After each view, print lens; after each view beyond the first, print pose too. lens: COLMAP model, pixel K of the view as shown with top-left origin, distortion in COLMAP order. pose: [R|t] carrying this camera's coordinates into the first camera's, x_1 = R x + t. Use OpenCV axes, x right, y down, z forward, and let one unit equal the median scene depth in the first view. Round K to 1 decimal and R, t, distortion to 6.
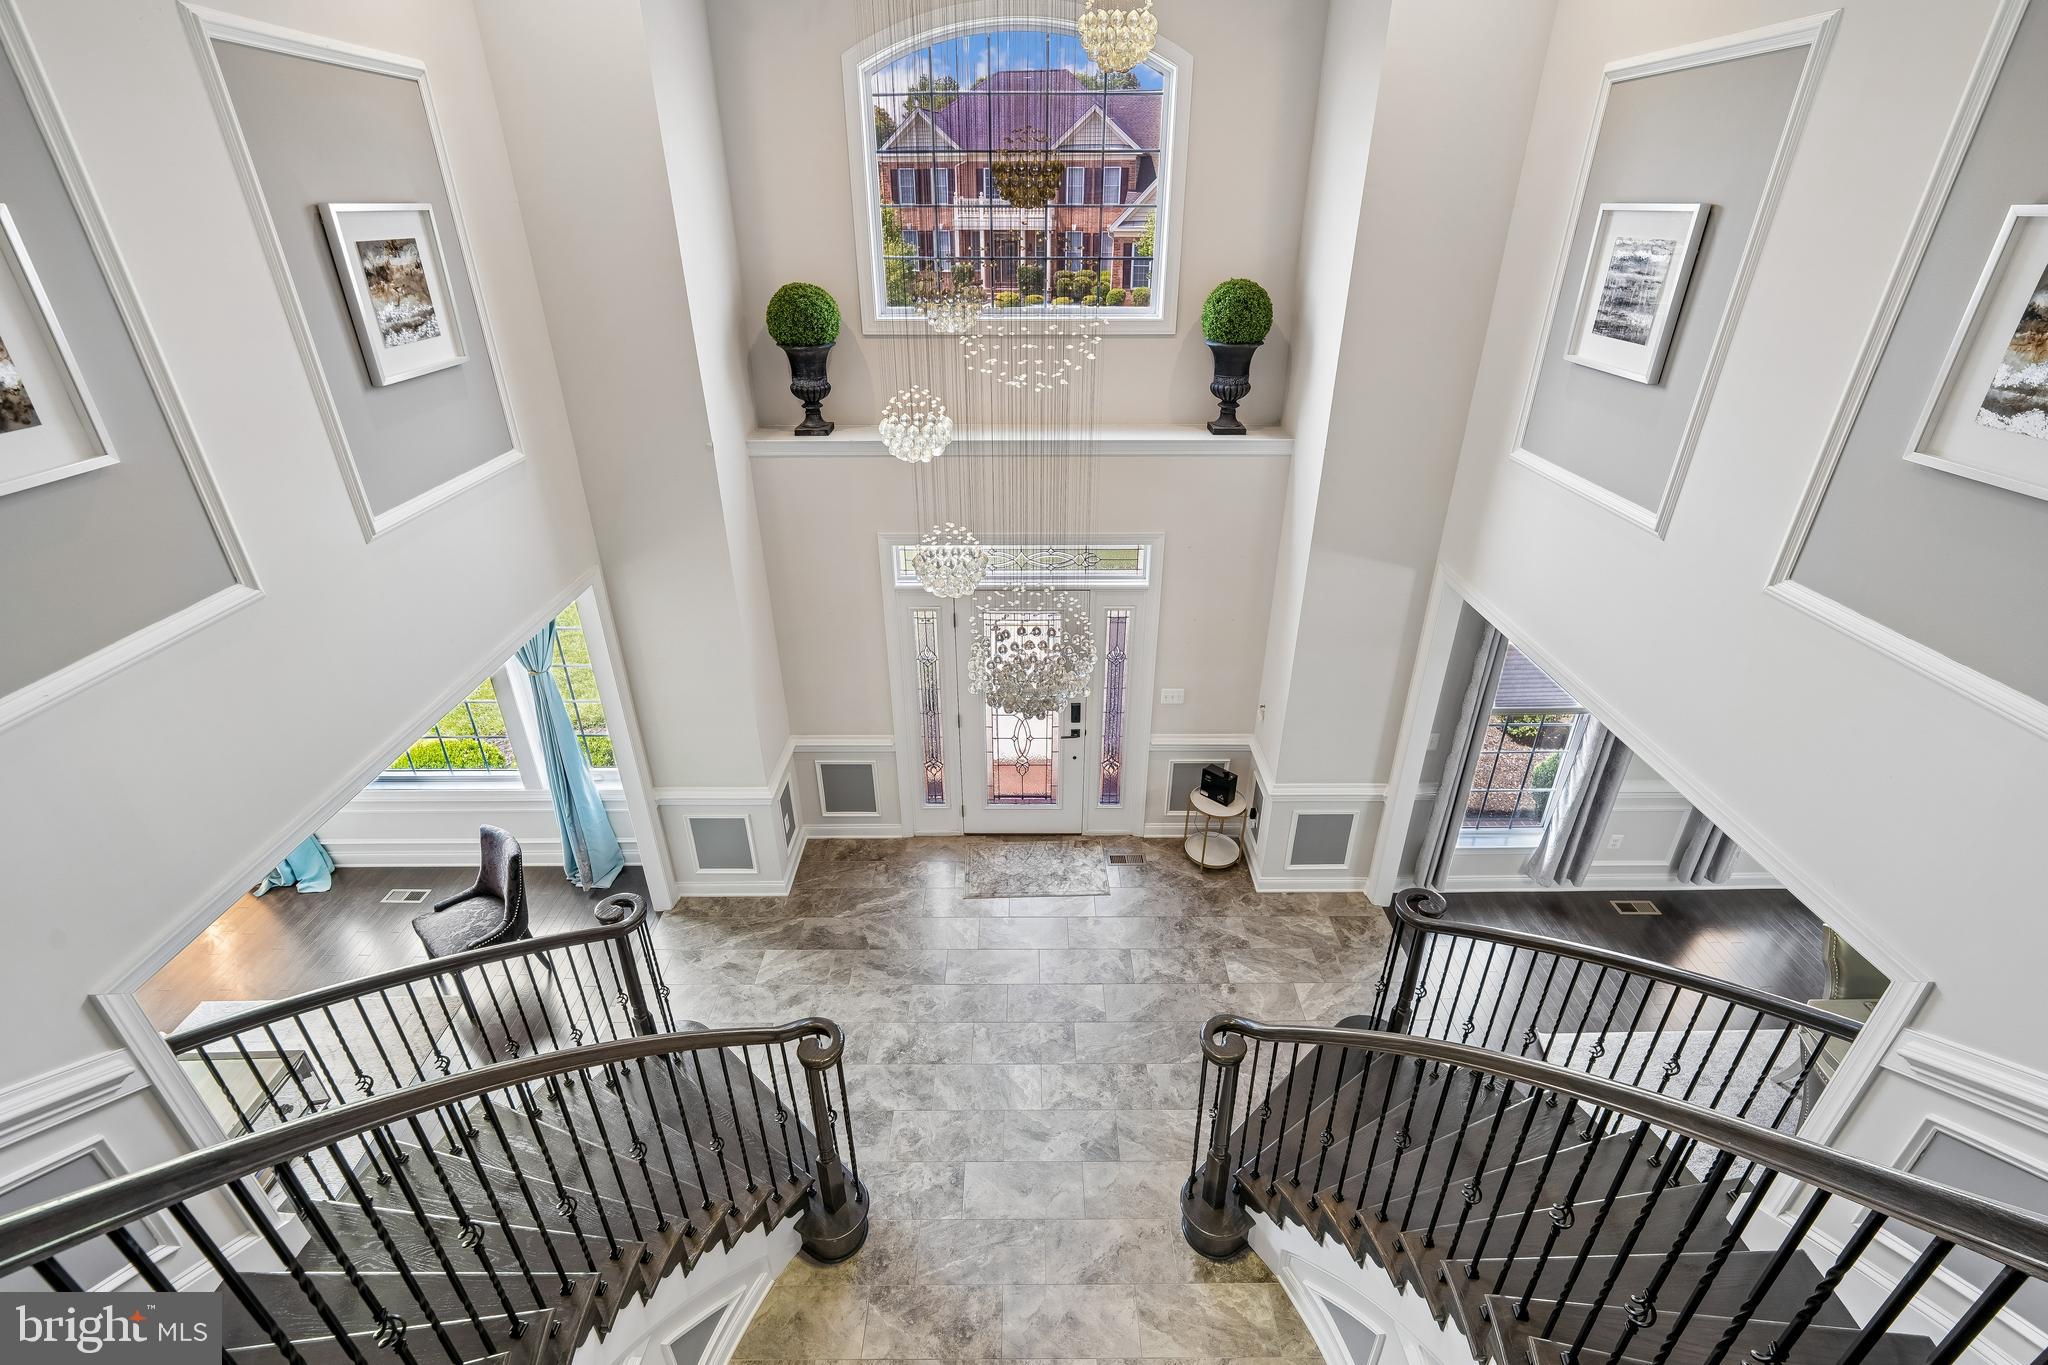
lens RADIAL K [[911.8, 0, 1024.0], [0, 911.8, 682.5], [0, 0, 1]] dist [-0.002457, 0.000058]
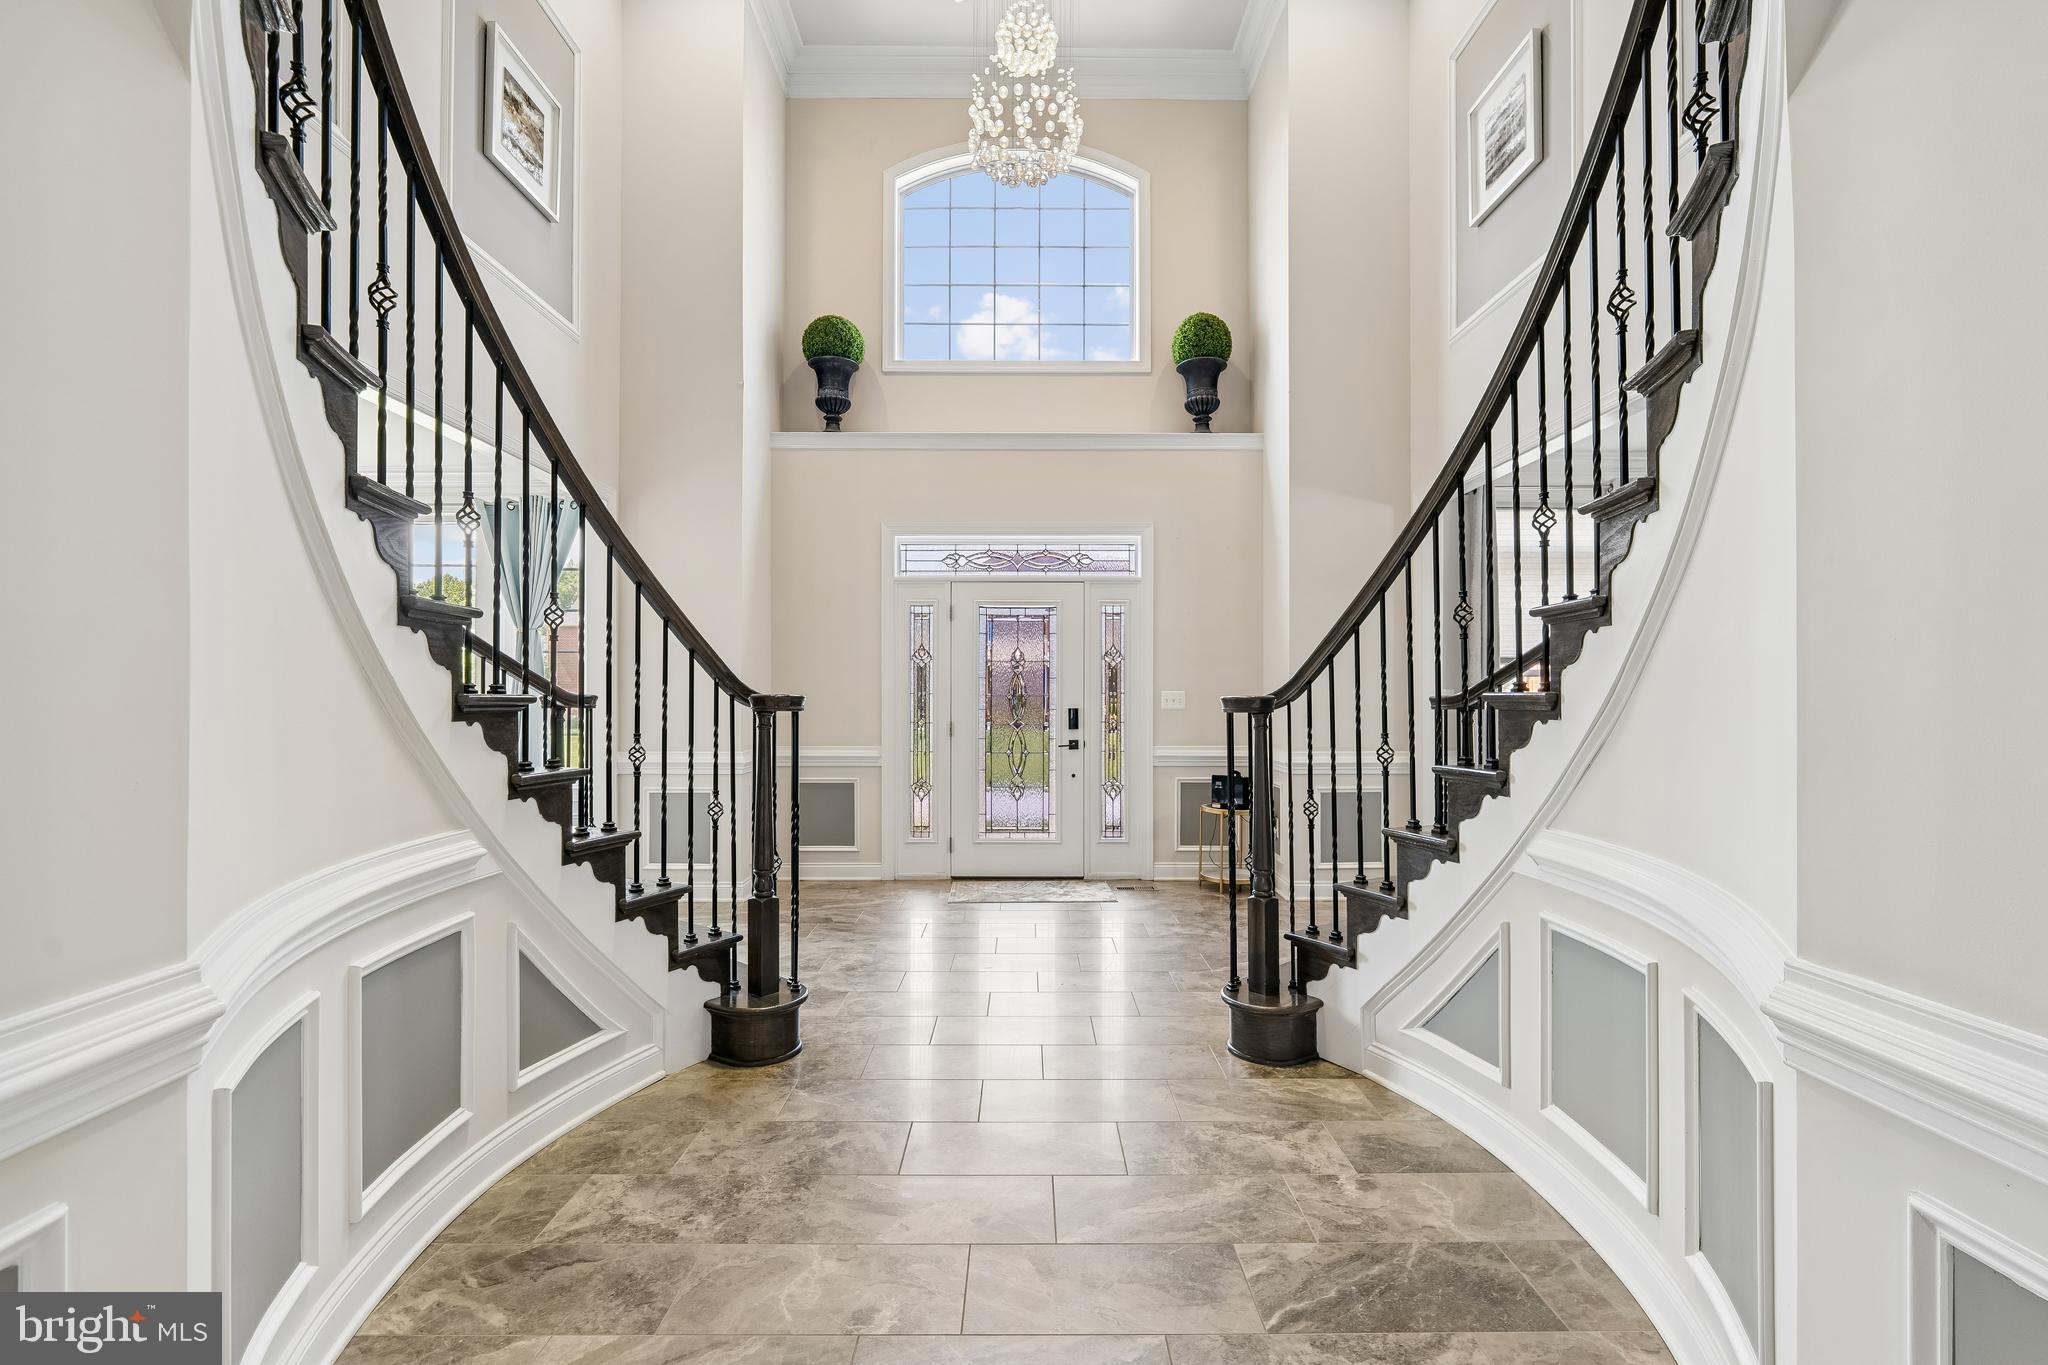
lens RADIAL K [[923.0, 0, 1022.2], [0, 923.0, 689.1], [0, 0, 1]] dist [-0.002759, -0.000155]
pose [[0.999988, 0.004187, -0.002528, 0.006334], [-0.004885, 0.880390, -0.474225, 0.548236], [0.000240, 0.474232, 0.880400, 0.159702]]
